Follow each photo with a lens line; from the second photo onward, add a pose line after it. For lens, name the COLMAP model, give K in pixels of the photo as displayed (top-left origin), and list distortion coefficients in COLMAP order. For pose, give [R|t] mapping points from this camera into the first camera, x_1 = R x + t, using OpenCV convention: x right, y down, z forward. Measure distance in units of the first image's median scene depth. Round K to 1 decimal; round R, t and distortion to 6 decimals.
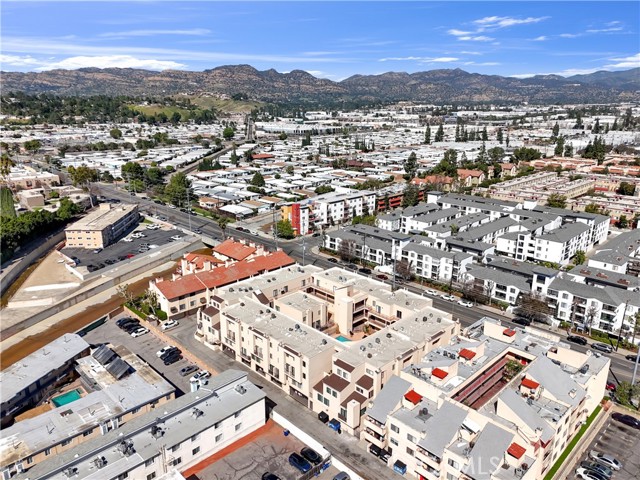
lens RADIAL K [[468.9, 0, 320.0], [0, 468.9, 240.0], [0, 0, 1]] dist [0.110427, -0.118936]
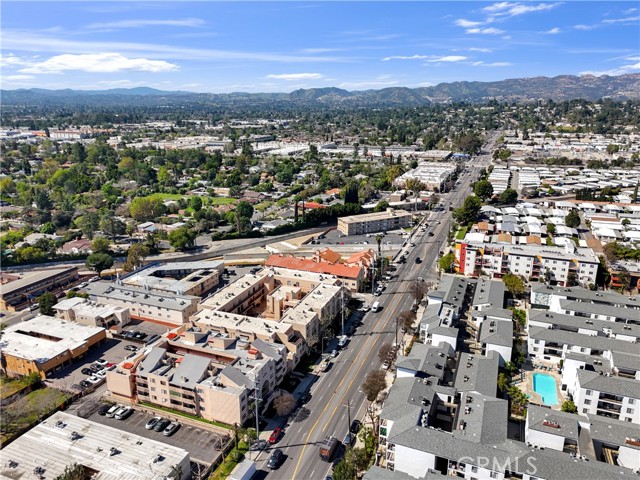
lens RADIAL K [[468.9, 0, 320.0], [0, 468.9, 240.0], [0, 0, 1]] dist [0.110427, -0.118936]
pose [[0.404255, 0.261305, -0.876526, 0.957662], [-0.257244, 0.952121, 0.165200, -0.227241], [0.877726, 0.158698, 0.452119, 0.313241]]
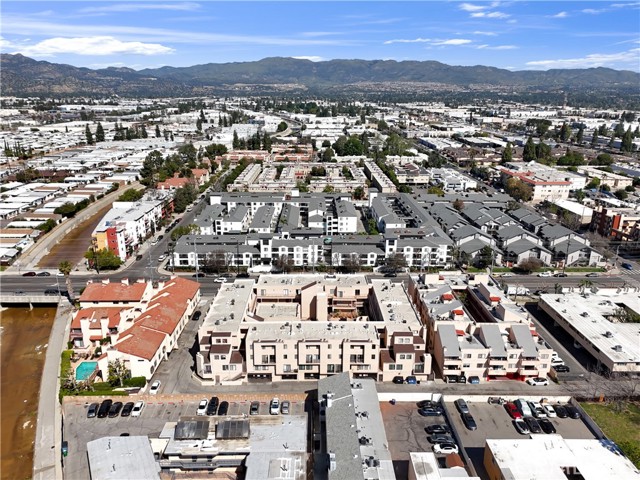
lens RADIAL K [[468.9, 0, 320.0], [0, 468.9, 240.0], [0, 0, 1]] dist [0.110427, -0.118936]
pose [[0.691526, -0.211500, 0.690695, -0.516023], [0.200166, 0.974838, 0.098102, -0.083548], [-0.694064, 0.070414, 0.716462, 0.127597]]
